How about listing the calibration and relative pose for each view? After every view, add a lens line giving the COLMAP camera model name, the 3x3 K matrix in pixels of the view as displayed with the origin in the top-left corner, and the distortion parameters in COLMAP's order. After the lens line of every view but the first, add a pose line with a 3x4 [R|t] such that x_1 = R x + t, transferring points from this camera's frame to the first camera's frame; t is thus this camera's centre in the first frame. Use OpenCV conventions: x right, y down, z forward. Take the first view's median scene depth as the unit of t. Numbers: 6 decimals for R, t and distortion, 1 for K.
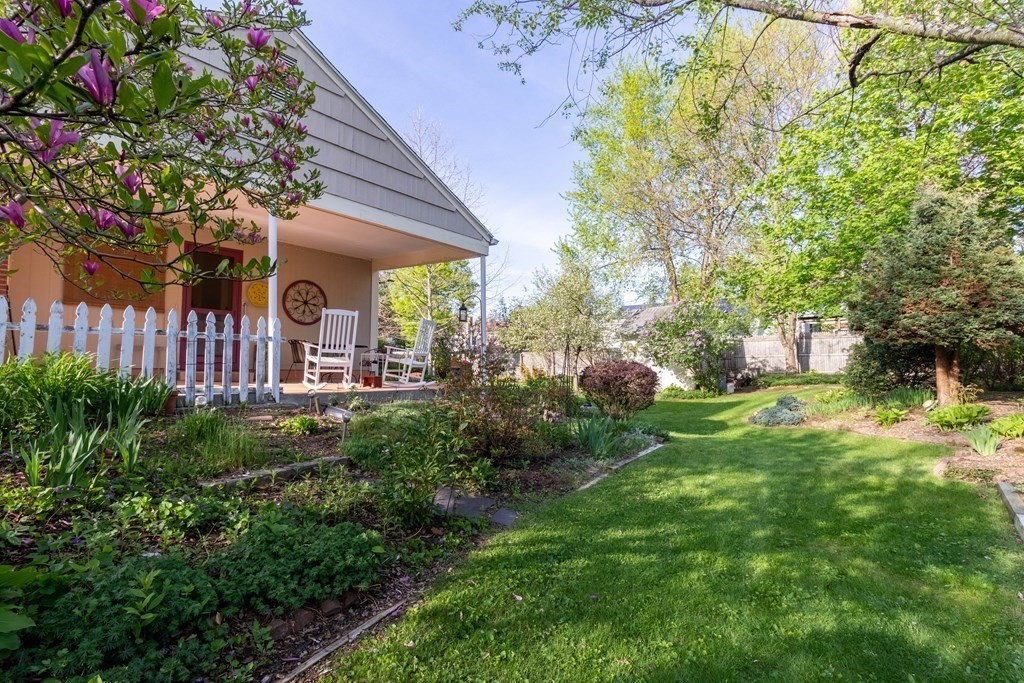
lens RADIAL K [[472.7, 0, 513.7], [0, 472.7, 341.1], [0, 0, 1]] dist [0.003181, 0.000769]
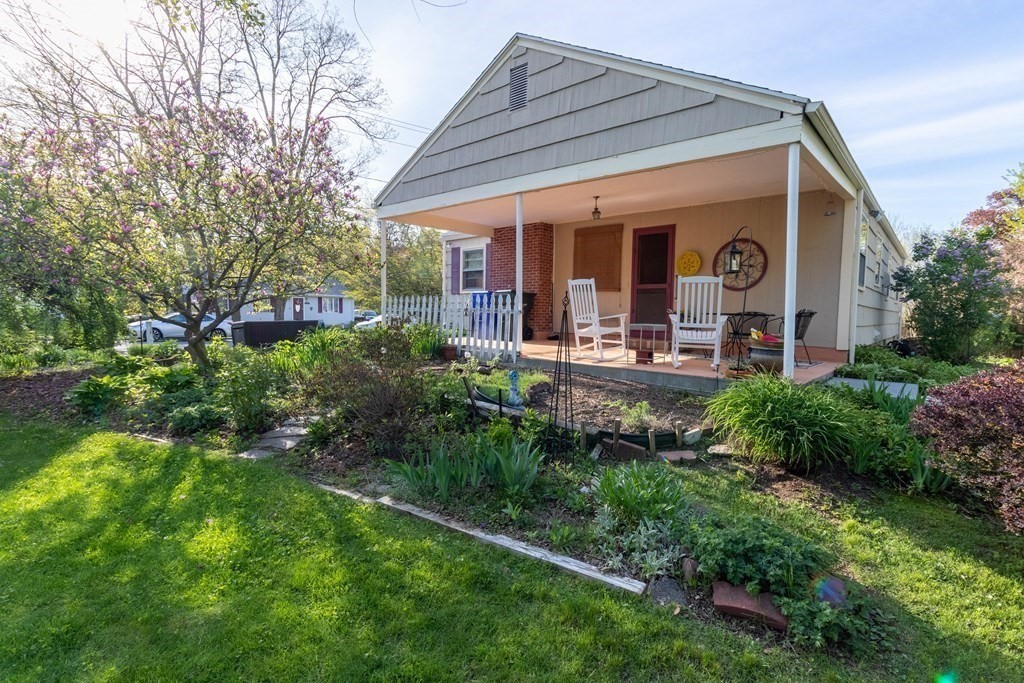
lens RADIAL K [[472.7, 0, 514.0], [0, 472.7, 344.4], [0, 0, 1]] dist [0.003181, 0.000769]
pose [[-0.014290, 0.036155, -0.999244, 0.494235], [0.002088, 0.999345, 0.036129, 0.024327], [0.999896, -0.001570, -0.014356, 0.707020]]
